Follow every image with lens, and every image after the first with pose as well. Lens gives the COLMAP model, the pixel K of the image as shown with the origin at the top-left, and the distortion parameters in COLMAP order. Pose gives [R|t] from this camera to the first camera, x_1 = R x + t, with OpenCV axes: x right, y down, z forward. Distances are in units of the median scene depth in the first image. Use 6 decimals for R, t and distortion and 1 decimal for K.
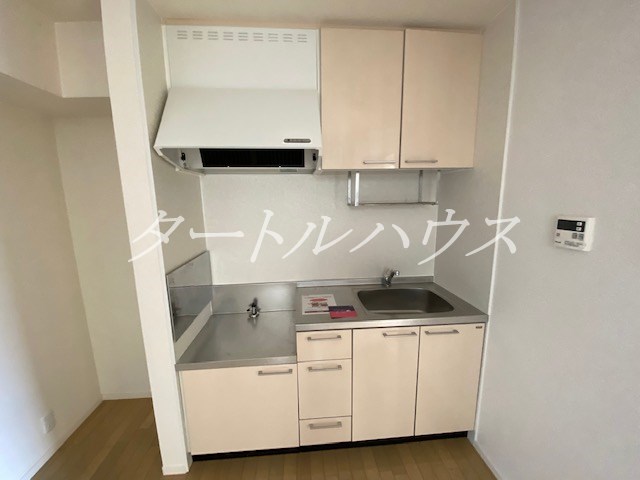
lens RADIAL K [[258.5, 0, 317.4], [0, 258.5, 242.5], [0, 0, 1]] dist [0.017762, -0.018348]
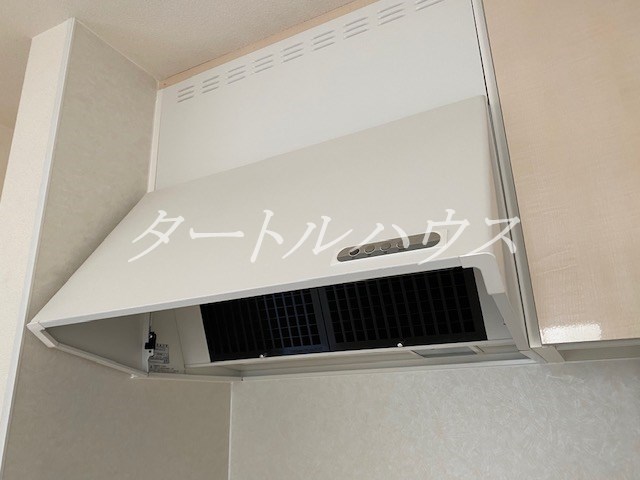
lens RADIAL K [[479.2, 0, 320.0], [0, 479.2, 240.0], [0, 0, 1]] dist [-0.003859, -0.001657]
pose [[0.847068, -0.180605, -0.499858, 0.095985], [-0.070709, 0.893838, -0.442779, -0.184302], [0.526760, 0.410408, 0.744371, 0.599421]]
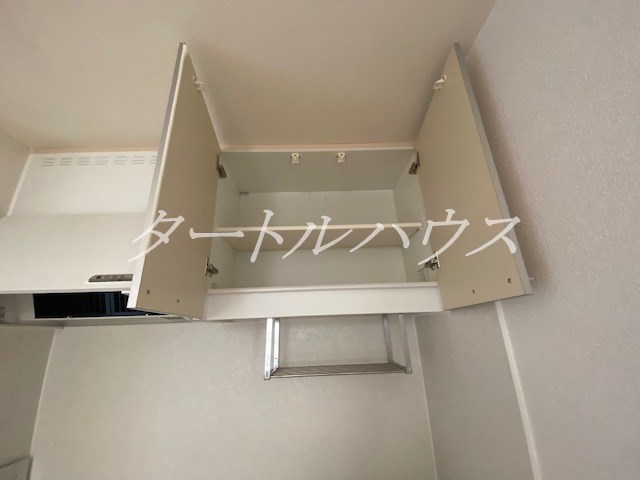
lens RADIAL K [[258.5, 0, 317.4], [0, 258.5, 242.5], [0, 0, 1]] dist [0.017762, -0.018348]
pose [[0.997632, -0.040809, -0.055357, 0.399872], [0.010147, 0.883450, -0.468416, -0.179124], [0.068021, 0.466745, 0.881772, 0.463362]]
